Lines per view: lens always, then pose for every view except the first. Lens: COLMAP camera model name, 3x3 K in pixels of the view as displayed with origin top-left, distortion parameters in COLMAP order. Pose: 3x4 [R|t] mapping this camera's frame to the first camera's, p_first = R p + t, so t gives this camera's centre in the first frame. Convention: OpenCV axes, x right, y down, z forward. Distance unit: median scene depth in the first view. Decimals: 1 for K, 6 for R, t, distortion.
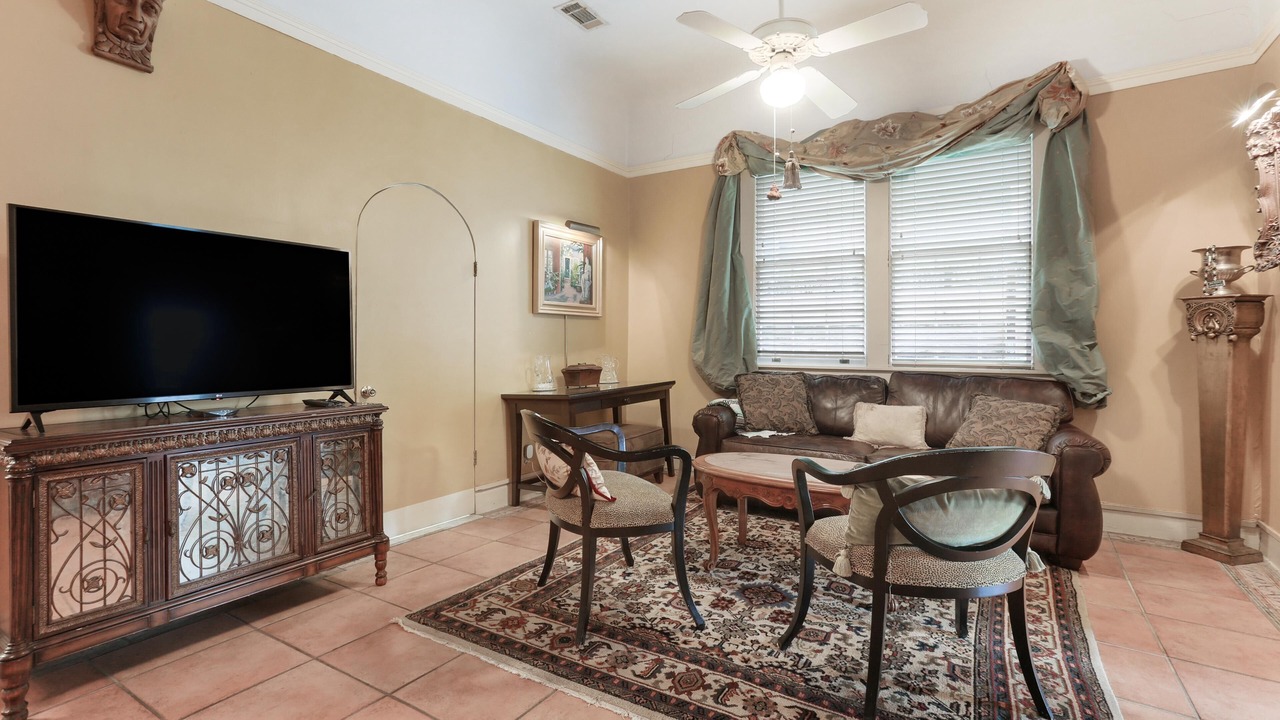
lens RADIAL K [[594.2, 0, 637.9], [0, 594.2, 330.5], [0, 0, 1]] dist [-0.000315, 0.000216]
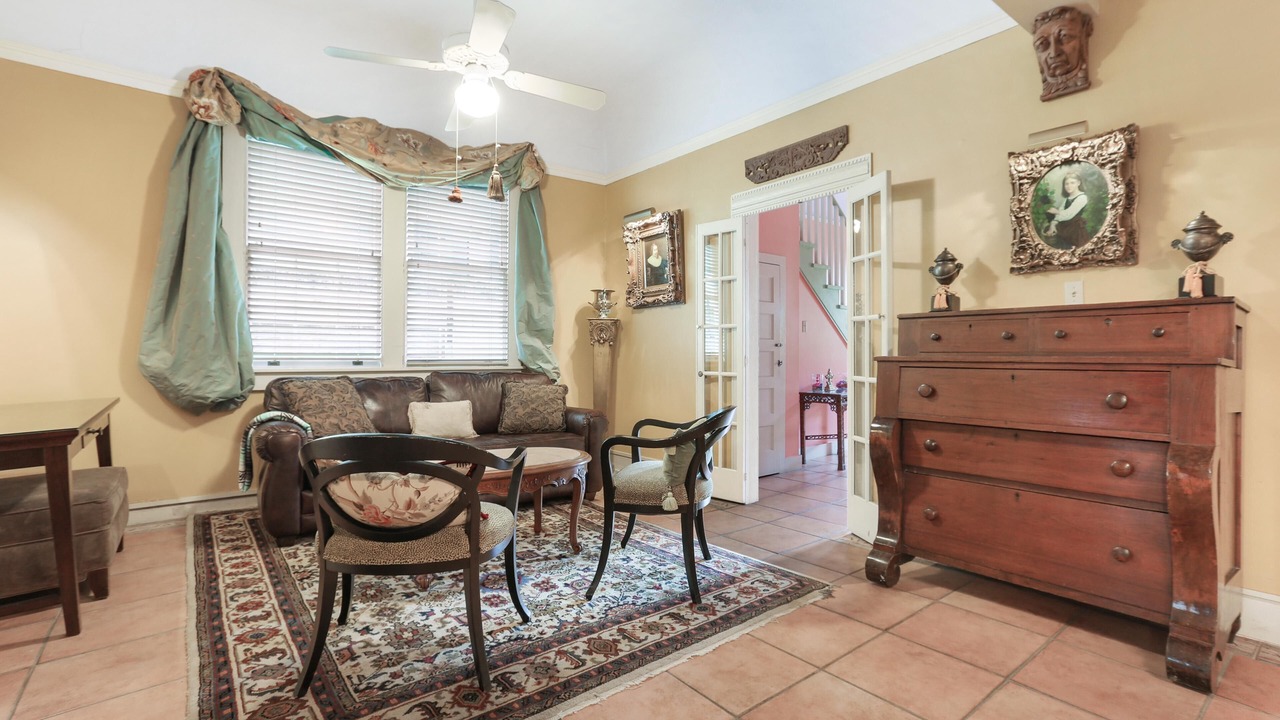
lens RADIAL K [[585.2, 0, 636.5], [0, 585.2, 344.4], [0, 0, 1]] dist [-0.028275, 0.017443]
pose [[0.338427, 0.007894, 0.940960, -0.504652], [-0.029412, 0.999565, 0.002193, 0.007613], [-0.940533, -0.028418, 0.338512, 0.315138]]
